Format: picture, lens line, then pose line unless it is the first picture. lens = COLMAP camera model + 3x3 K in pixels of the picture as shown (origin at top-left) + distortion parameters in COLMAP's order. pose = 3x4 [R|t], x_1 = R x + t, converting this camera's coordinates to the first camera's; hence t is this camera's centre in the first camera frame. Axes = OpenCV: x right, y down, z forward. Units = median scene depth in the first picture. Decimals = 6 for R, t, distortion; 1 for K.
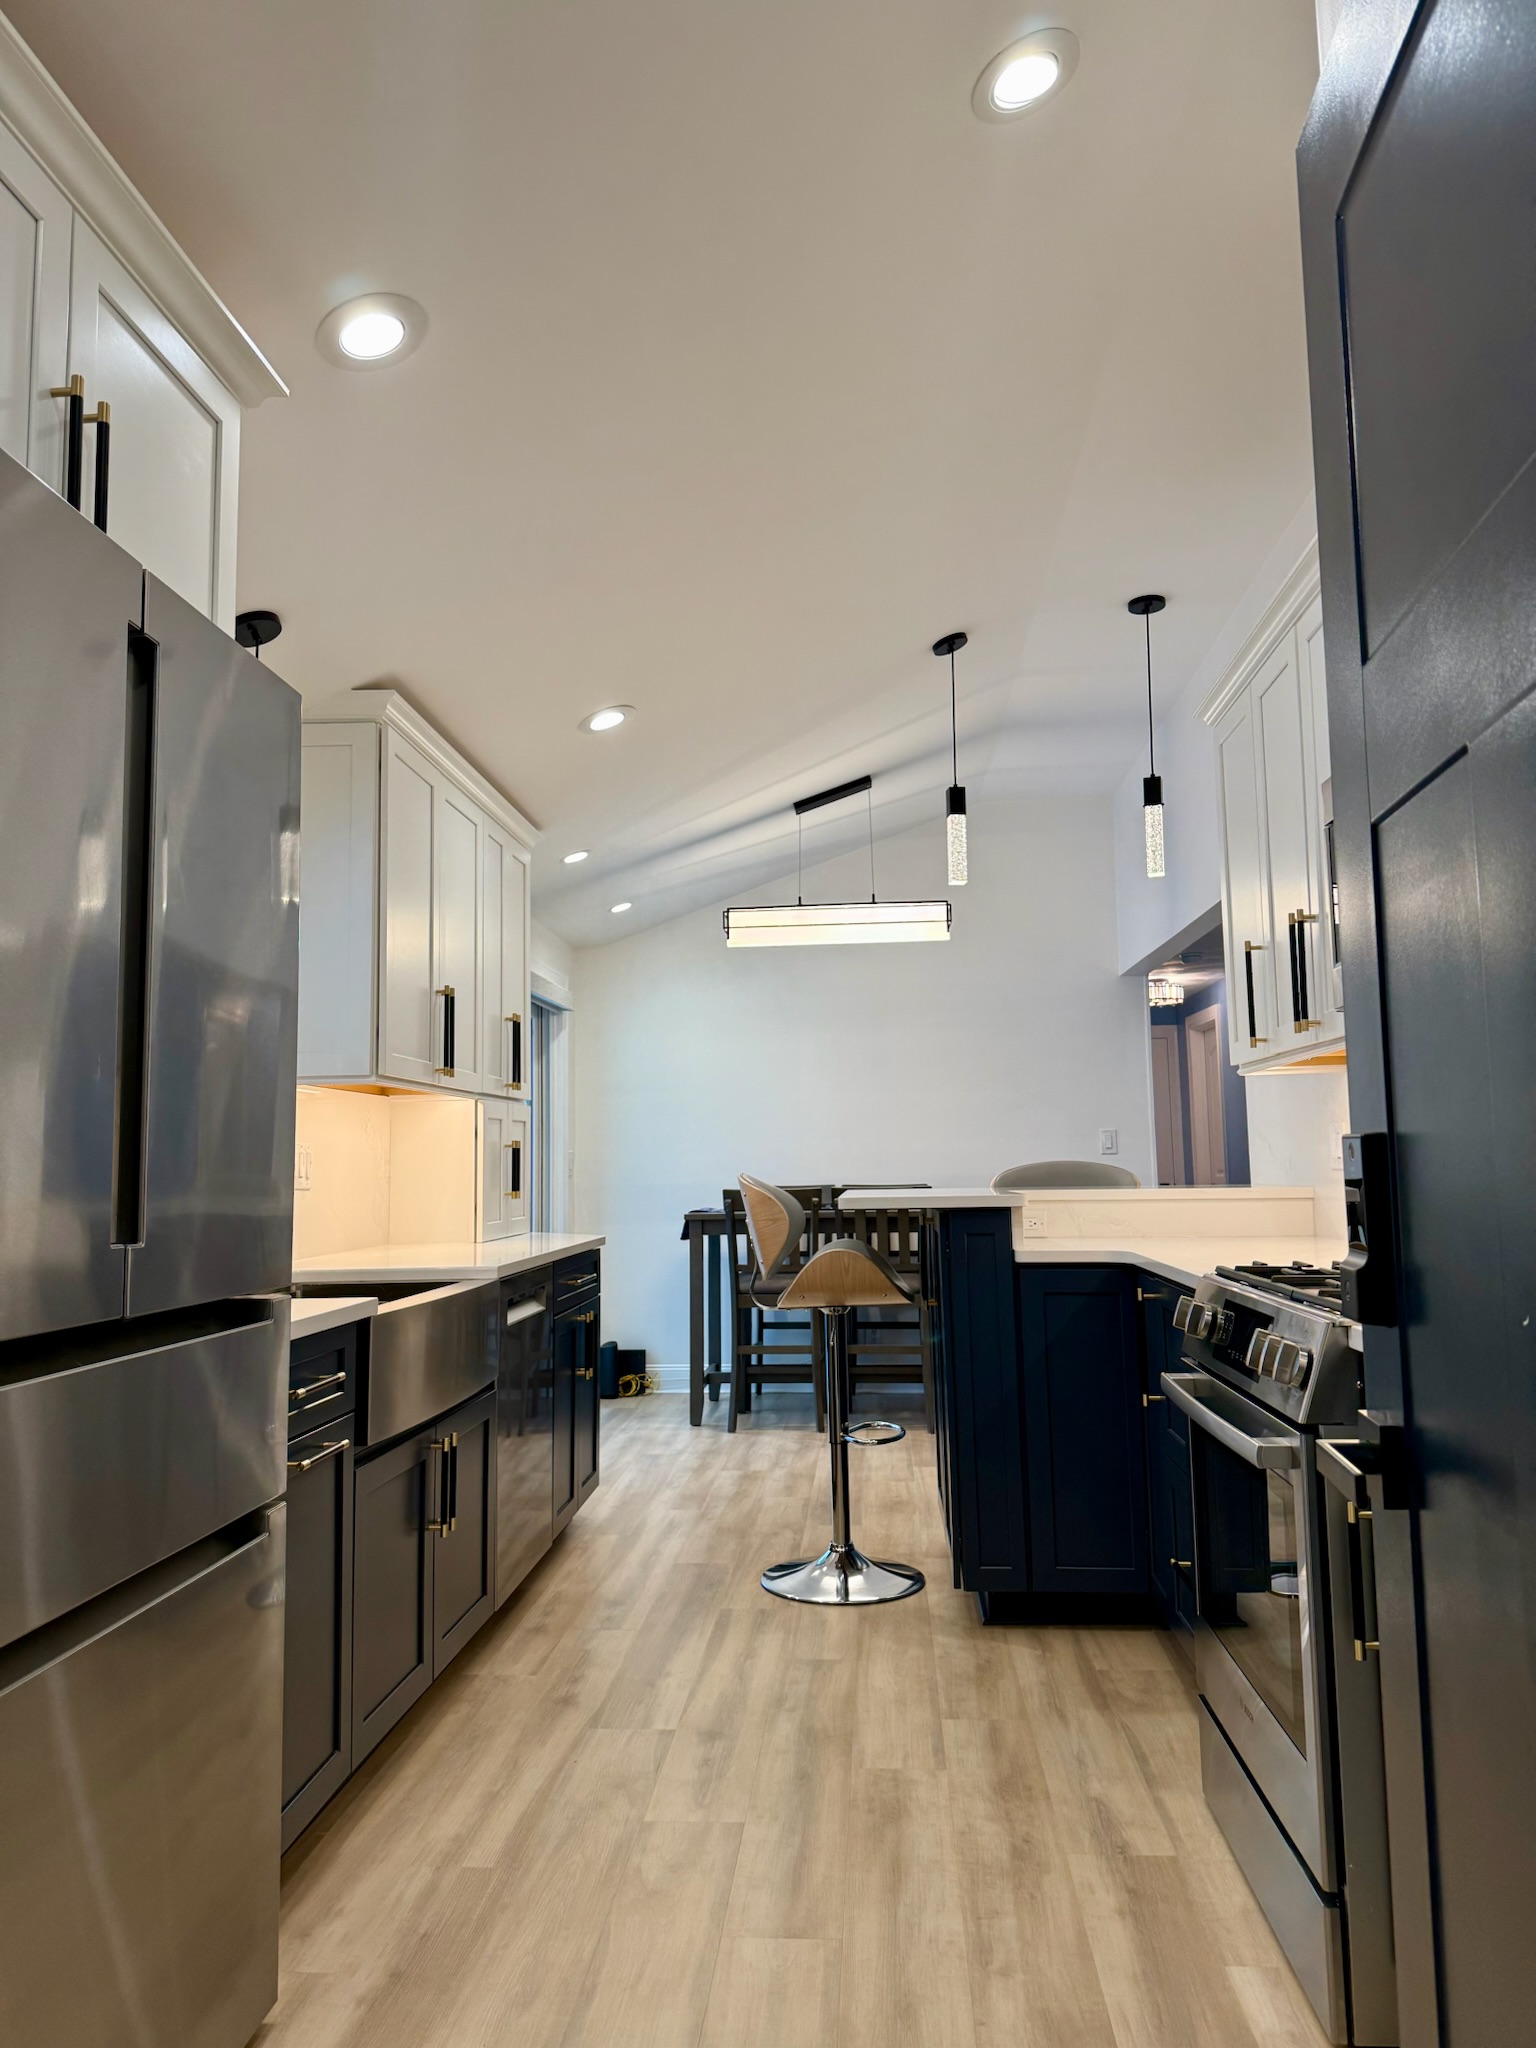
lens RADIAL K [[1438.6, 0, 773.3], [0, 1438.6, 1026.5], [0, 0, 1]] dist [0.100873, -0.127557]
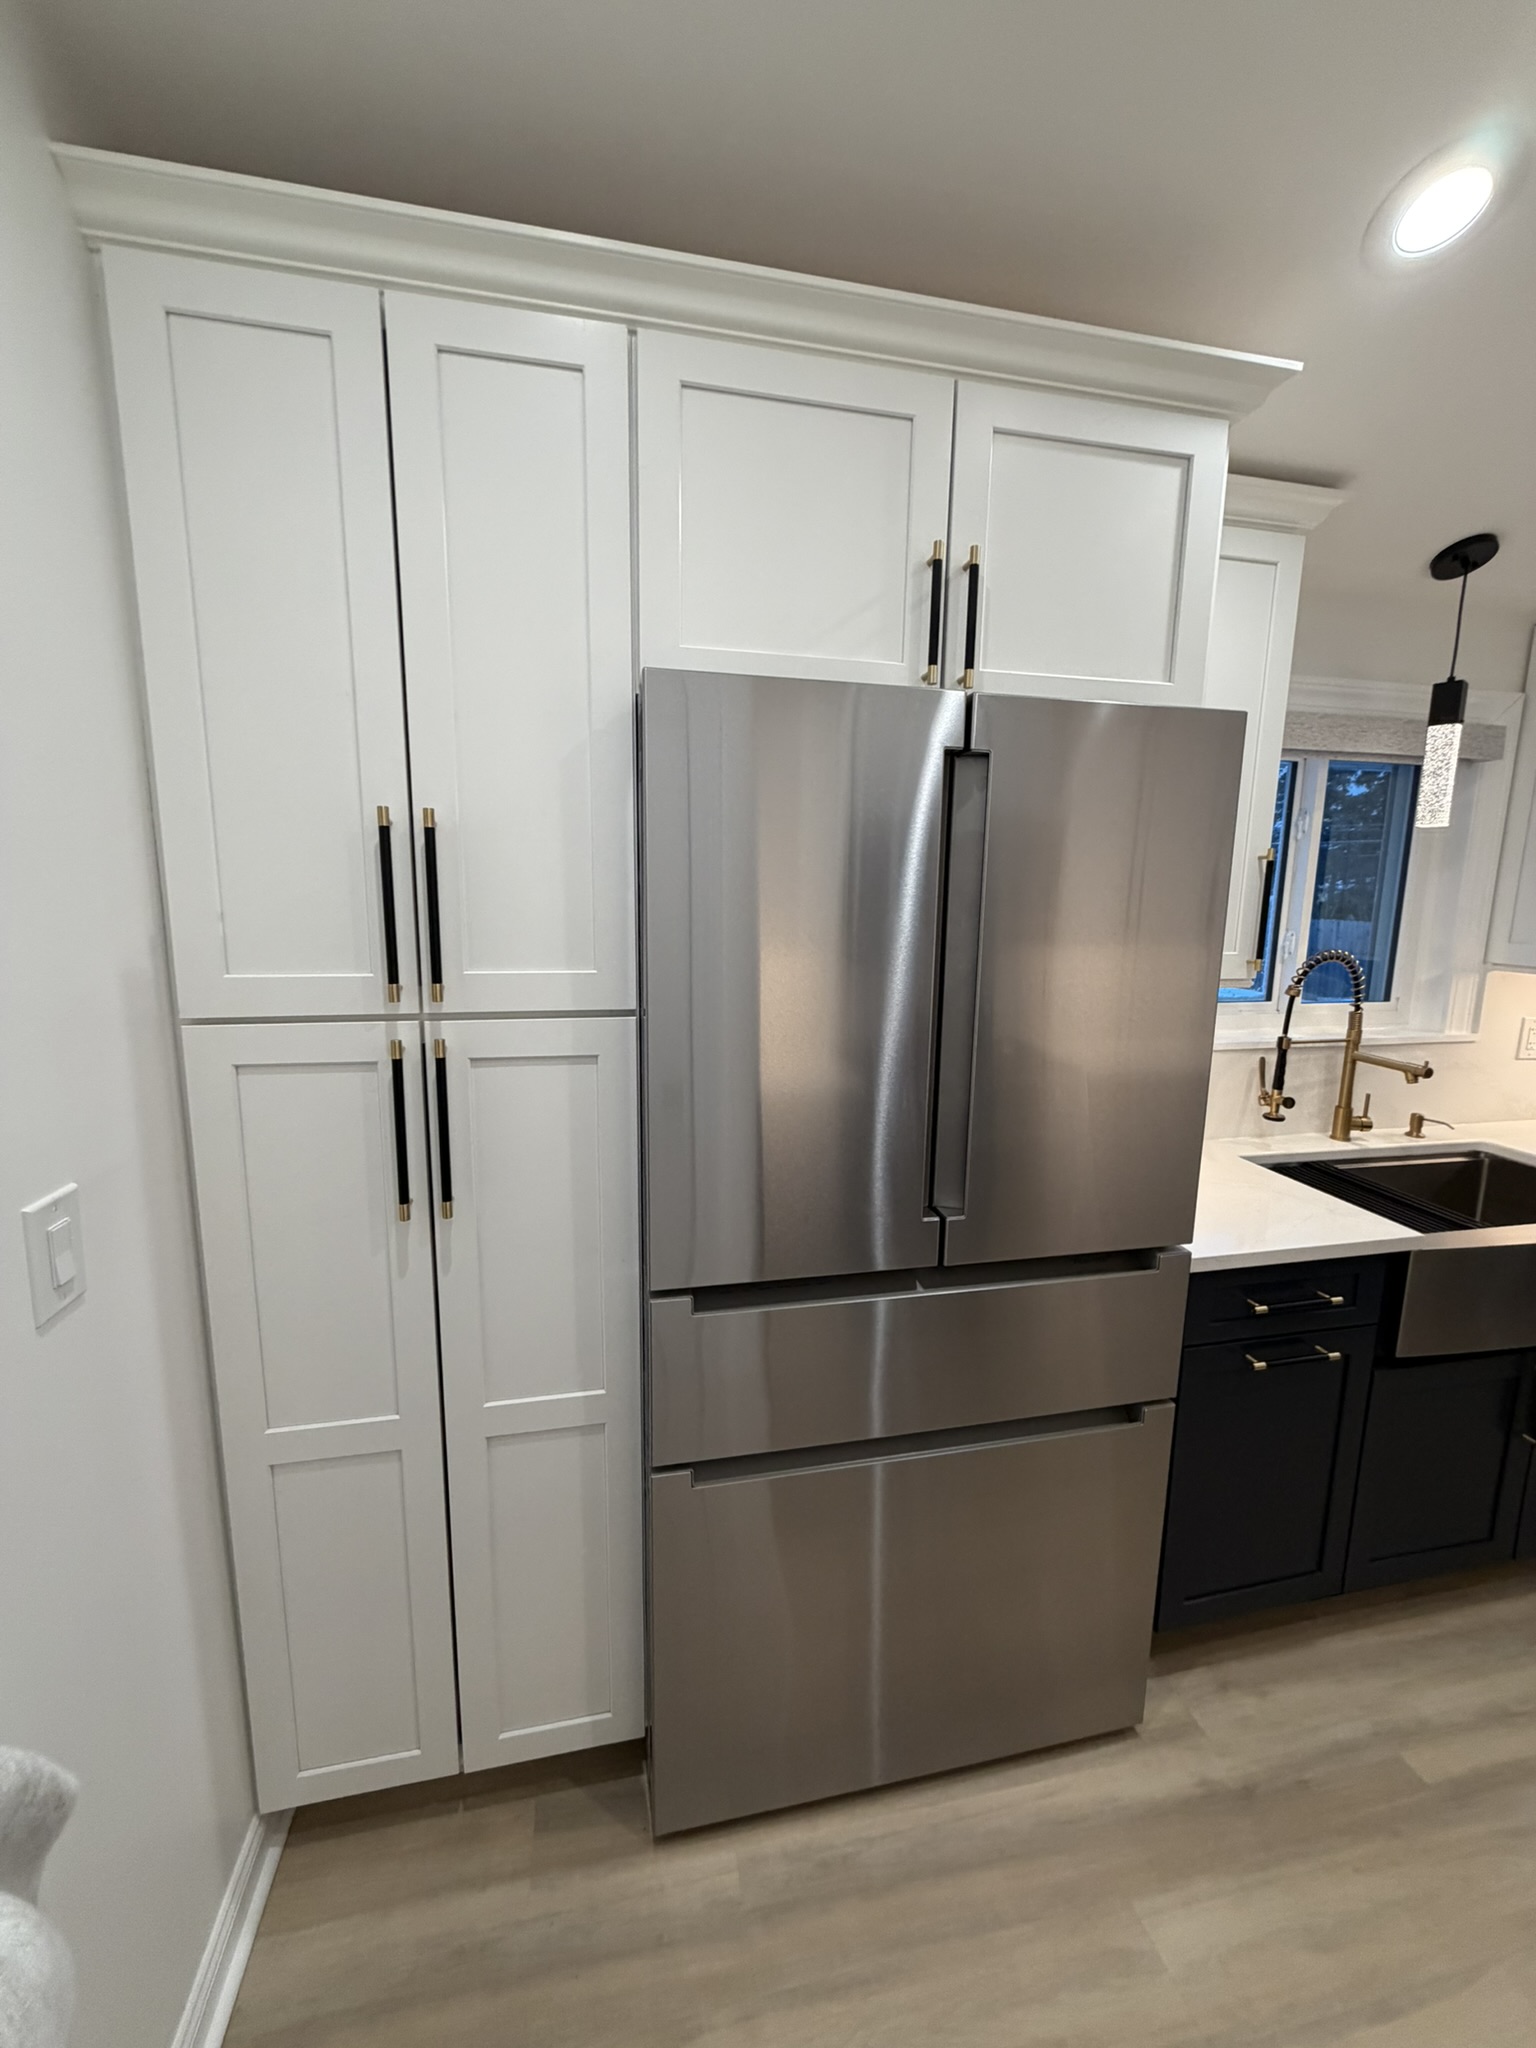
lens RADIAL K [[814.4, 0, 769.5], [0, 814.4, 1021.5], [0, 0, 1]] dist [0.000178, 0.000361]
pose [[0.280896, 0.171705, -0.944254, 0.114979], [0.075222, 0.976900, 0.200018, -0.108310], [0.956786, -0.127212, 0.261491, 0.351865]]
